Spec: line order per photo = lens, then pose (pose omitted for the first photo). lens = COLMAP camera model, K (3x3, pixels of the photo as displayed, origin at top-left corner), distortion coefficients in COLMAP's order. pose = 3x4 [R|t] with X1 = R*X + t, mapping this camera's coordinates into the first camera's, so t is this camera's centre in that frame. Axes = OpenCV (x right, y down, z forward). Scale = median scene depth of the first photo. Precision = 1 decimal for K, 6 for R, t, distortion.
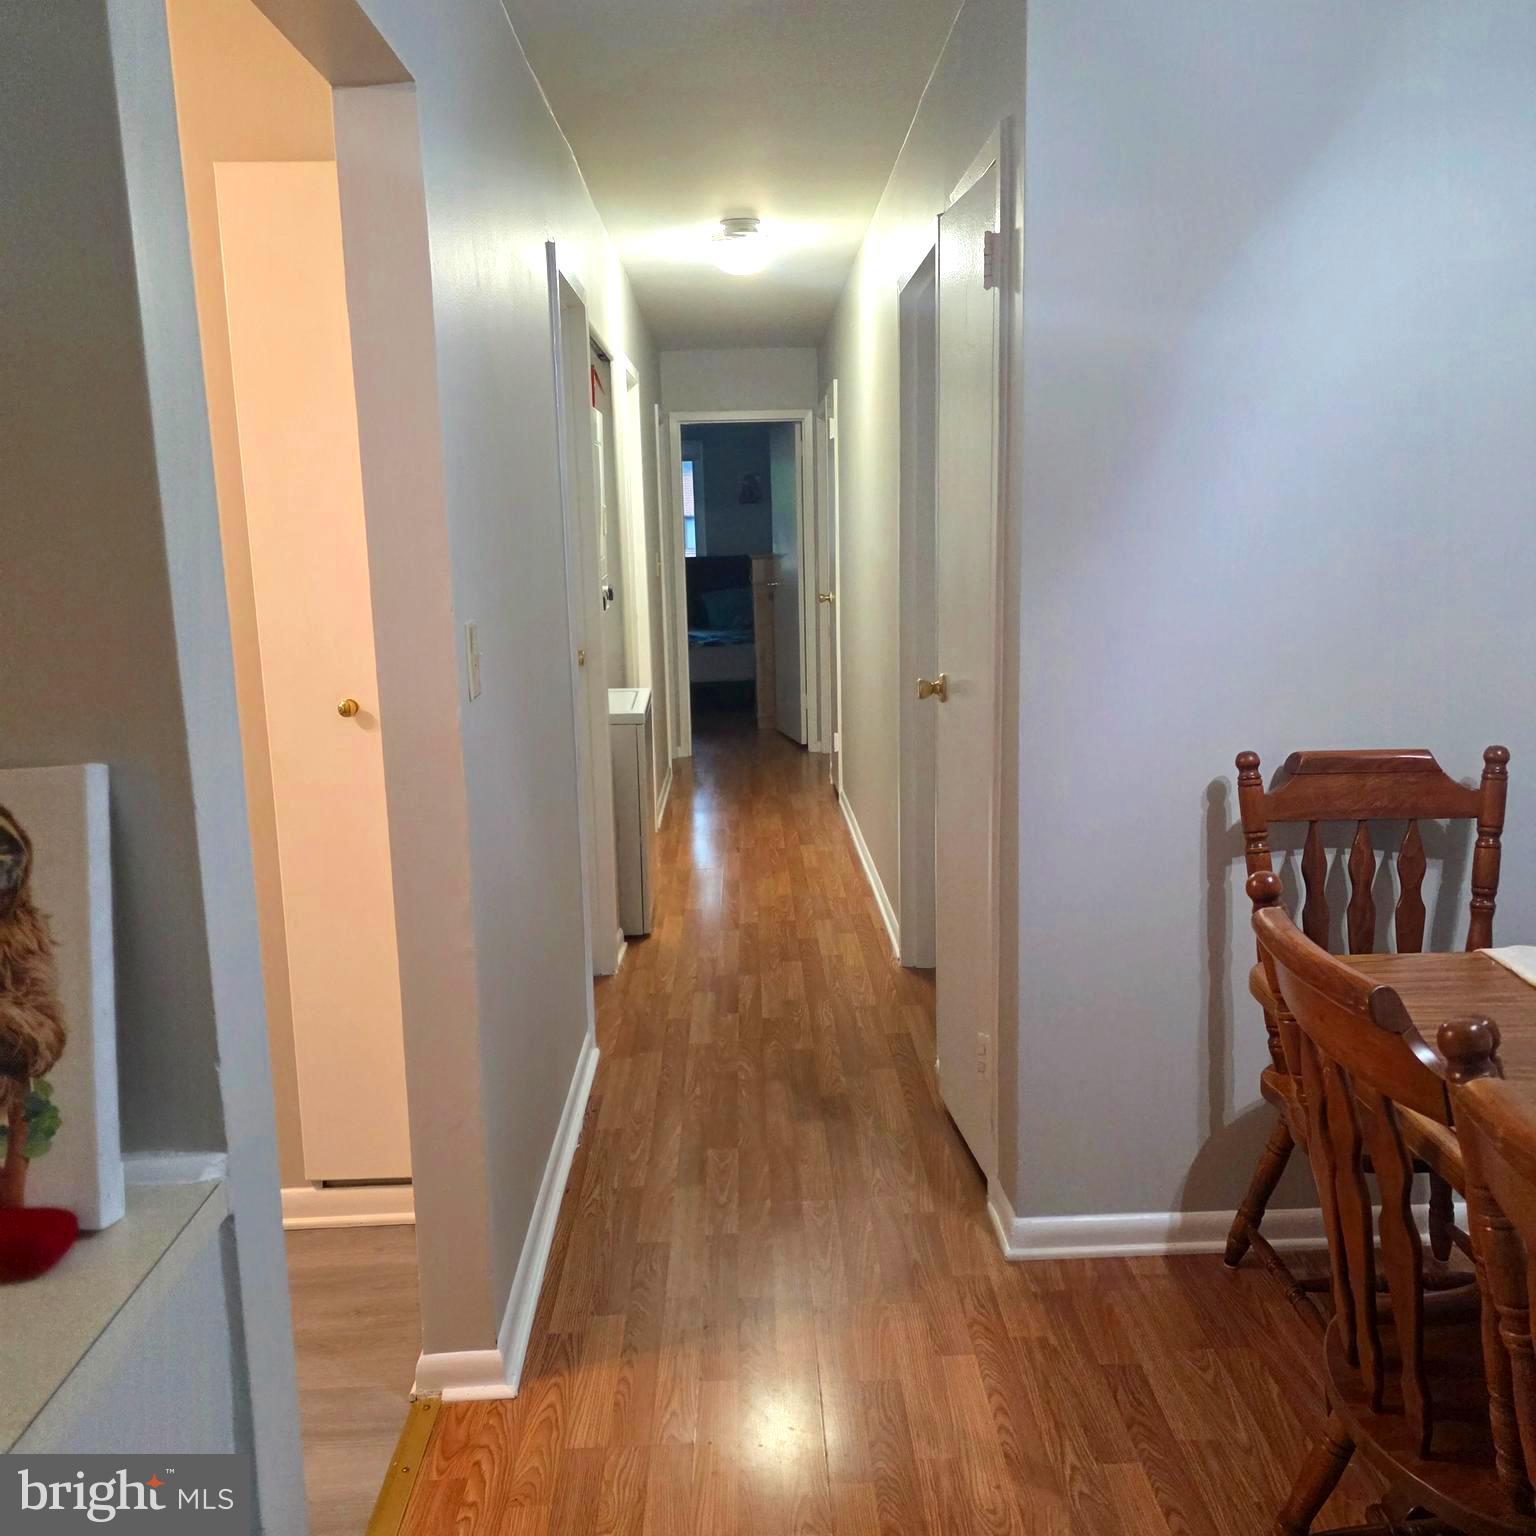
lens RADIAL K [[1375.3, 0, 773.0], [0, 1375.3, 763.3], [0, 0, 1]] dist [0.088011, -0.107565]
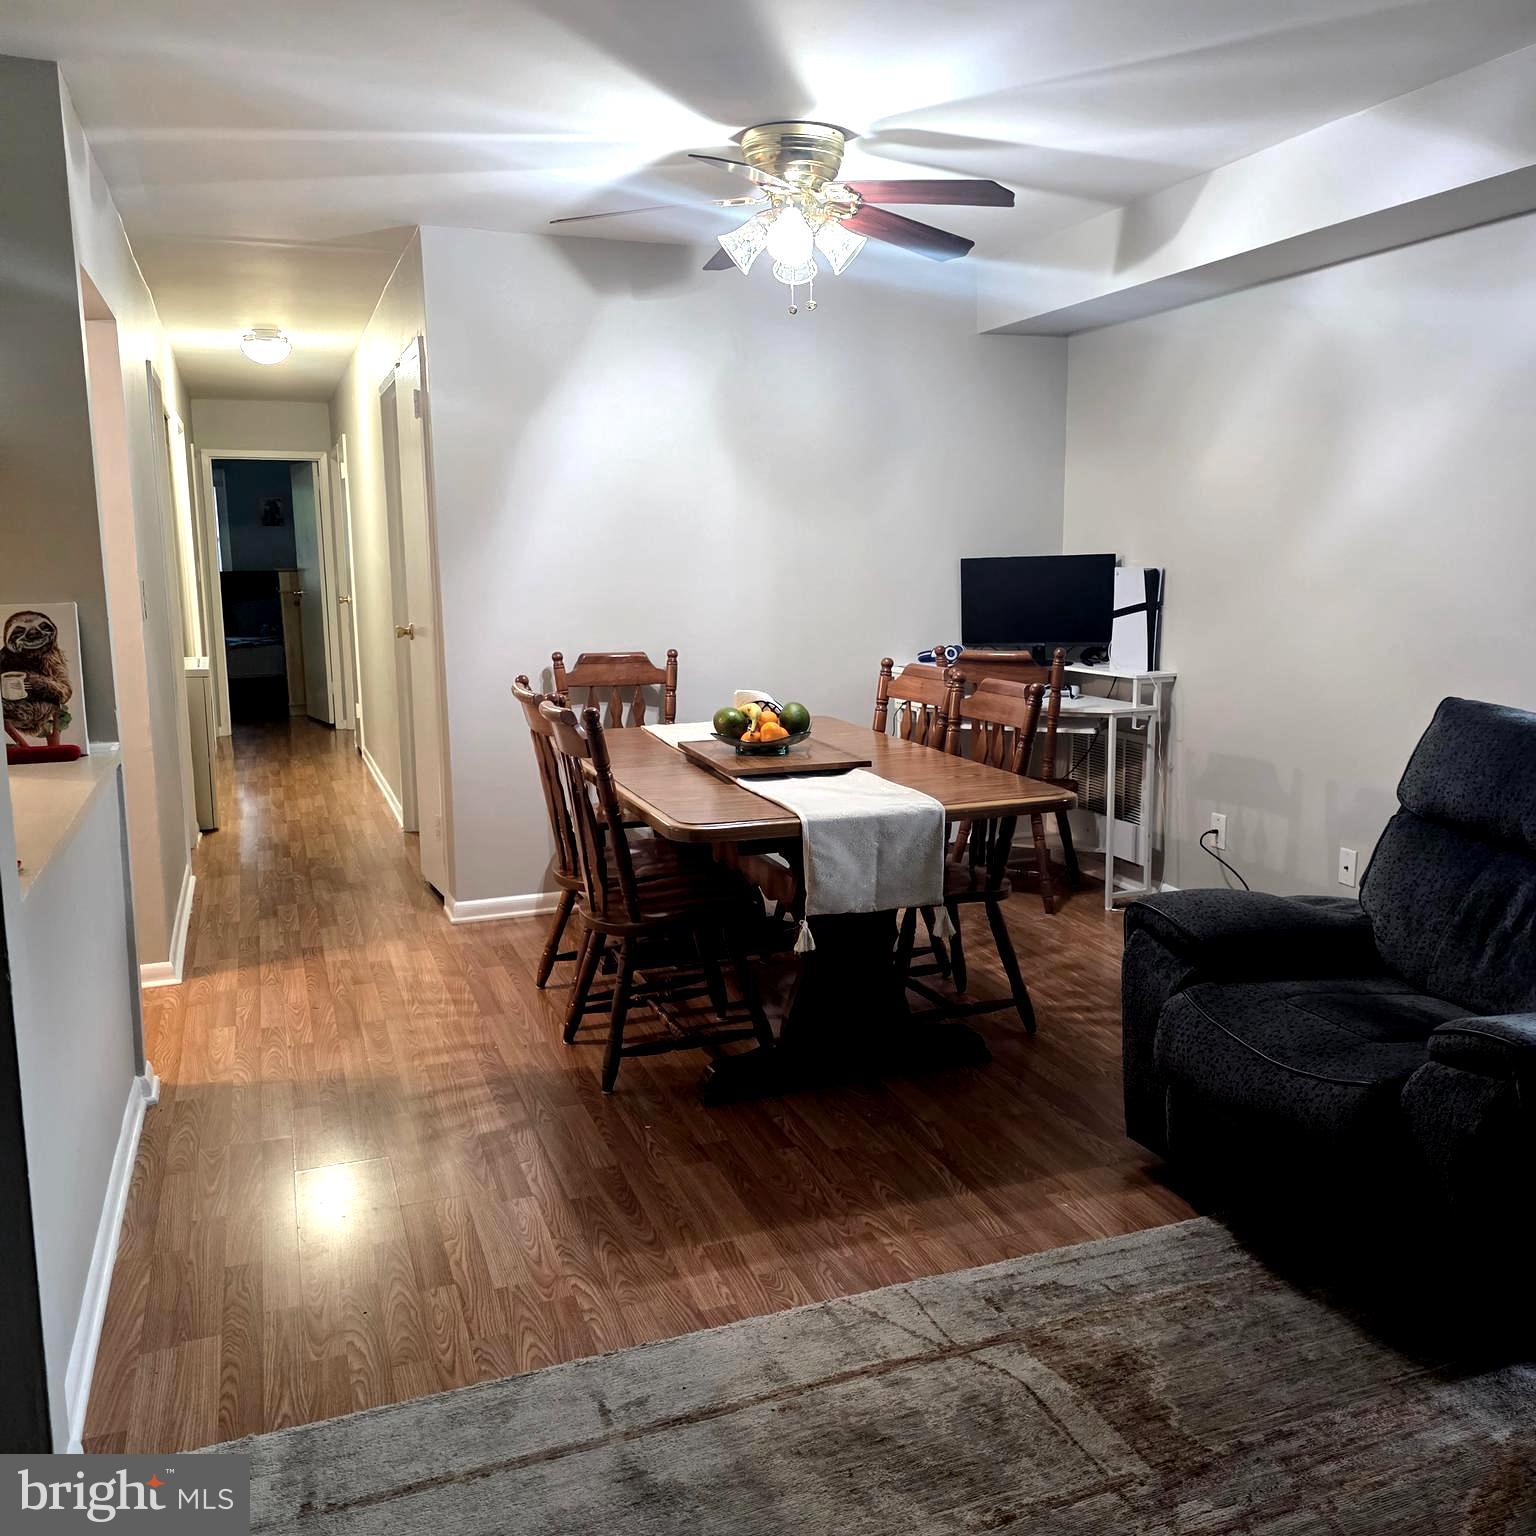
lens RADIAL K [[1375.3, 0, 789.2], [0, 1375.3, 776.9], [0, 0, 1]] dist [0.088011, -0.107565]
pose [[0.942350, -0.037616, 0.332509, -0.011910], [0.041729, 0.999115, -0.005236, 0.111676], [-0.332018, 0.018809, 0.943086, -0.577841]]
